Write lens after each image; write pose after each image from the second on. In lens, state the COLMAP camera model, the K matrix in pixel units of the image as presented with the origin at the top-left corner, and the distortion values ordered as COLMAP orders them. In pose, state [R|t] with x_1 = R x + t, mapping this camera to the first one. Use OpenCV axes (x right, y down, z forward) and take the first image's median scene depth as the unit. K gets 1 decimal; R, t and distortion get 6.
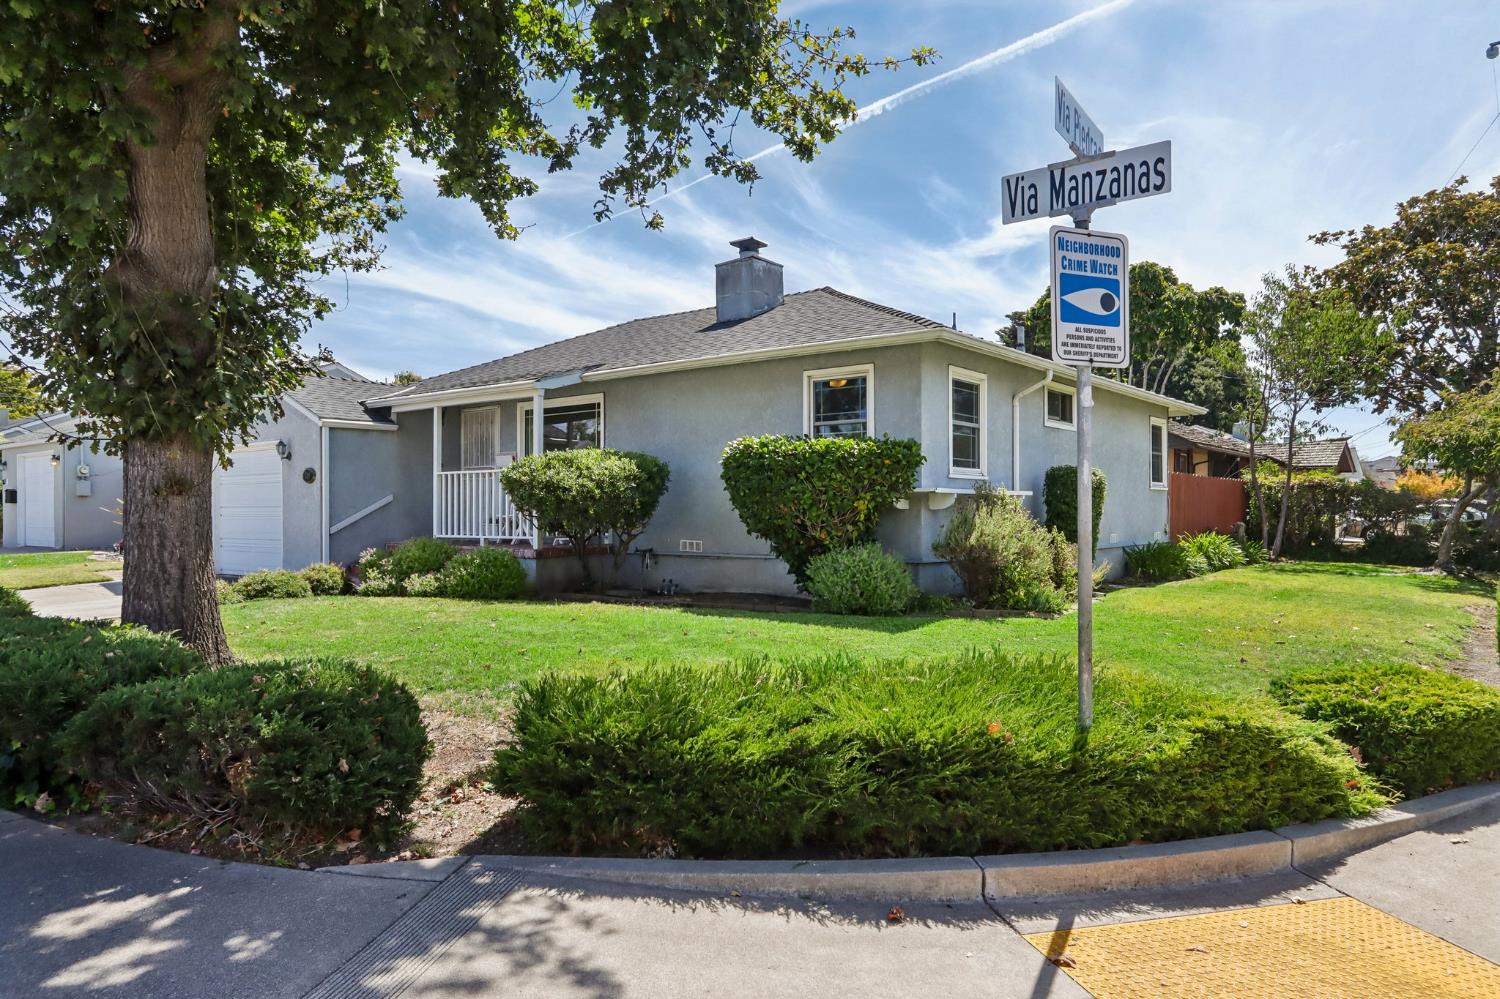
lens RADIAL K [[992.7, 0, 749.9], [0, 992.7, 500.0], [0, 0, 1]] dist [0.004865, 0.004556]
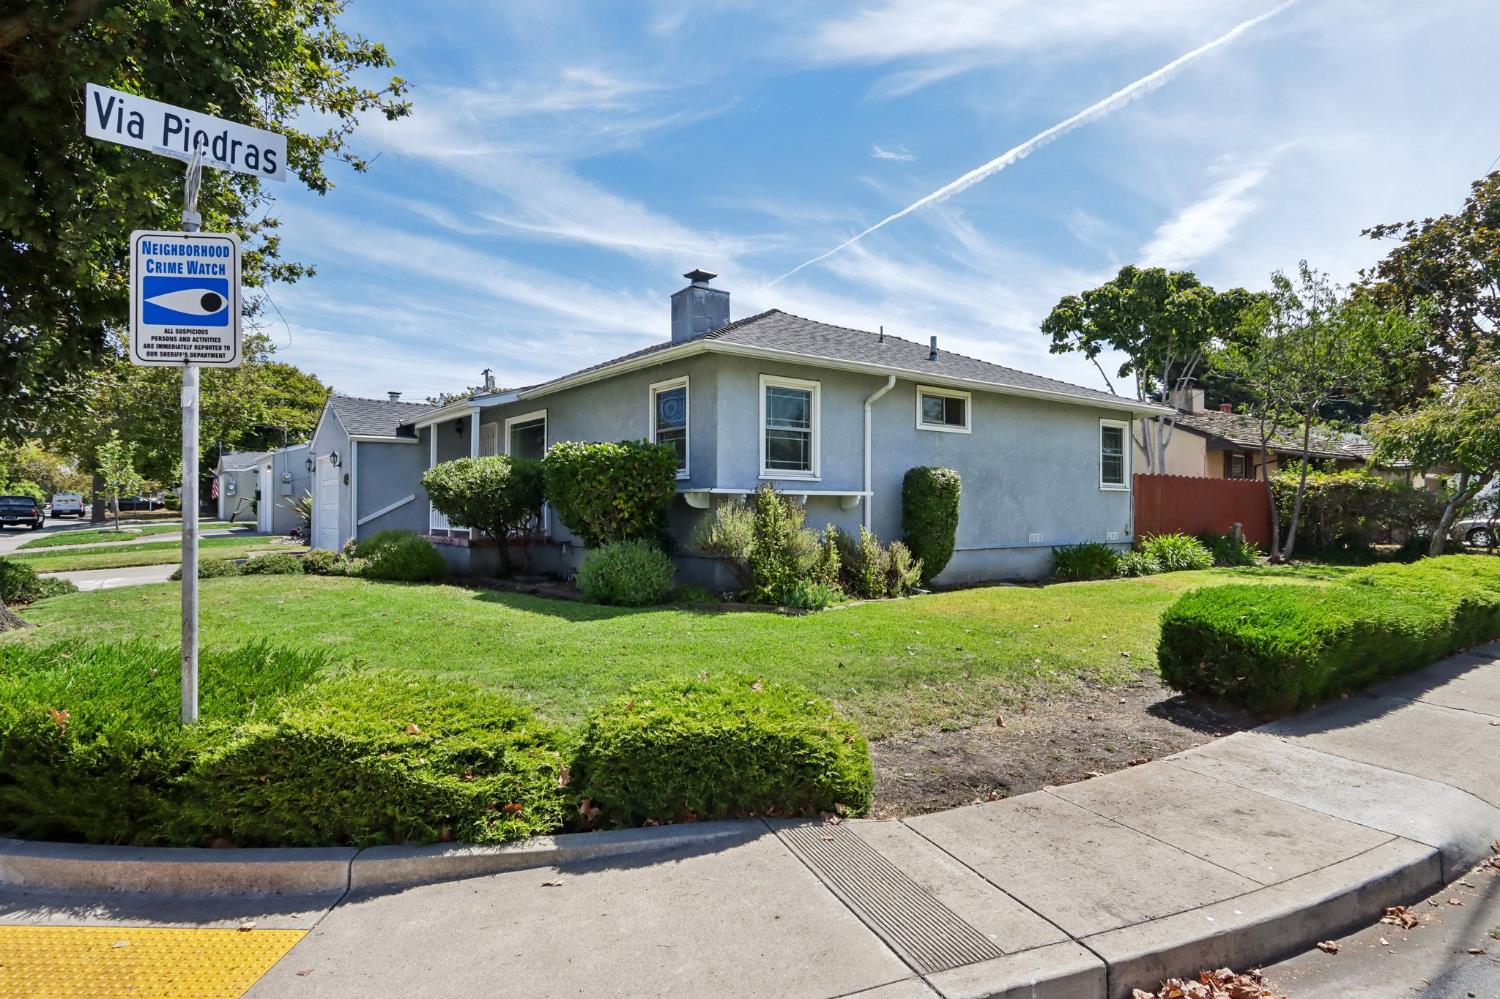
lens RADIAL K [[831.3, 0, 772.1], [0, 831.3, 496.4], [0, 0, 1]] dist [-0.004486, -0.003625]
pose [[0.965059, 0.001692, -0.262027, 0.444854], [-0.002703, 0.999990, -0.003496, -0.000748], [0.262019, 0.004082, 0.965054, 0.135579]]
